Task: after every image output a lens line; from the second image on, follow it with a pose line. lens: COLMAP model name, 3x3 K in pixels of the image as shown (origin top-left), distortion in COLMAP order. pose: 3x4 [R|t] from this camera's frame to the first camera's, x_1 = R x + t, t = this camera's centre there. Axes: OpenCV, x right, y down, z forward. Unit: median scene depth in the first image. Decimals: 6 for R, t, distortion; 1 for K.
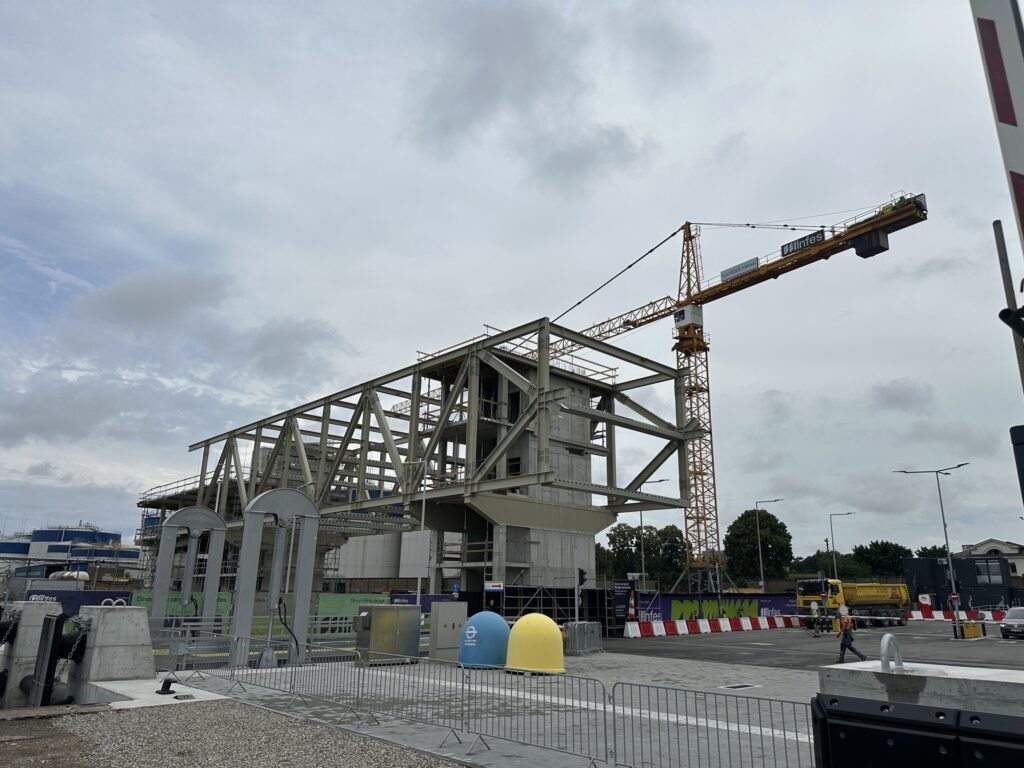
lens RADIAL K [[706.6, 0, 512.0], [0, 706.6, 384.0], [0, 0, 1]] dist [0.039203, -0.038480]
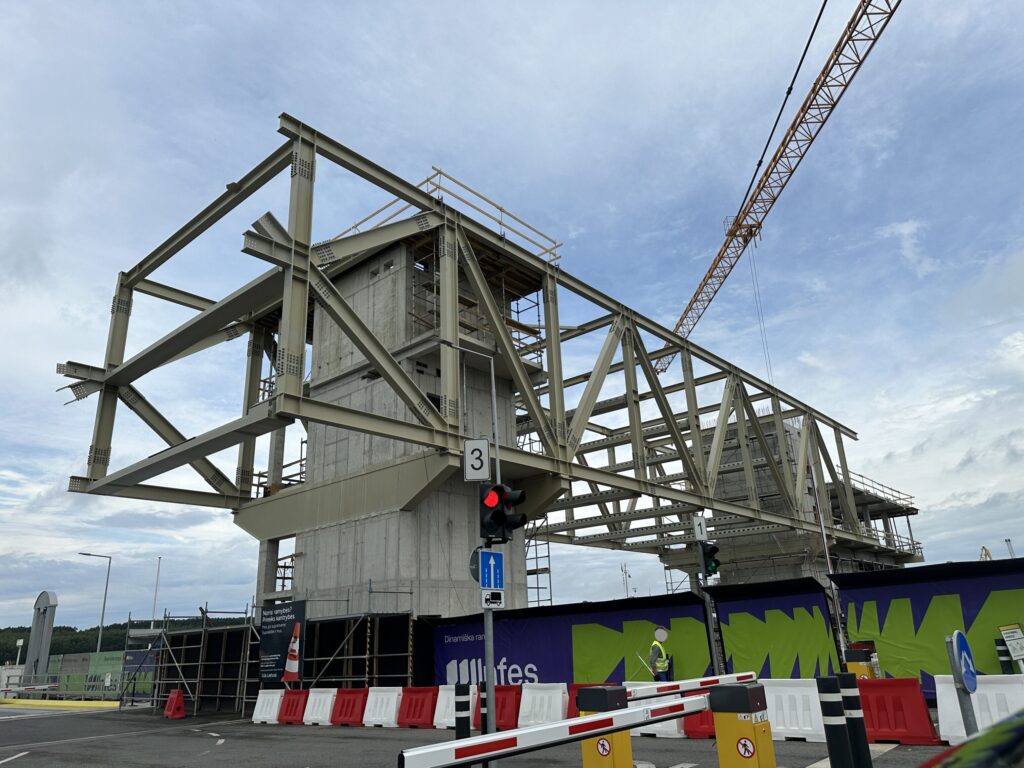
lens RADIAL K [[706.6, 0, 512.0], [0, 706.6, 384.0], [0, 0, 1]] dist [0.039203, -0.038480]
pose [[0.095665, -0.357230, -0.929104, 0.693652], [0.330403, 0.891863, -0.308891, 0.348640], [0.938979, -0.277429, 0.203350, 1.098504]]
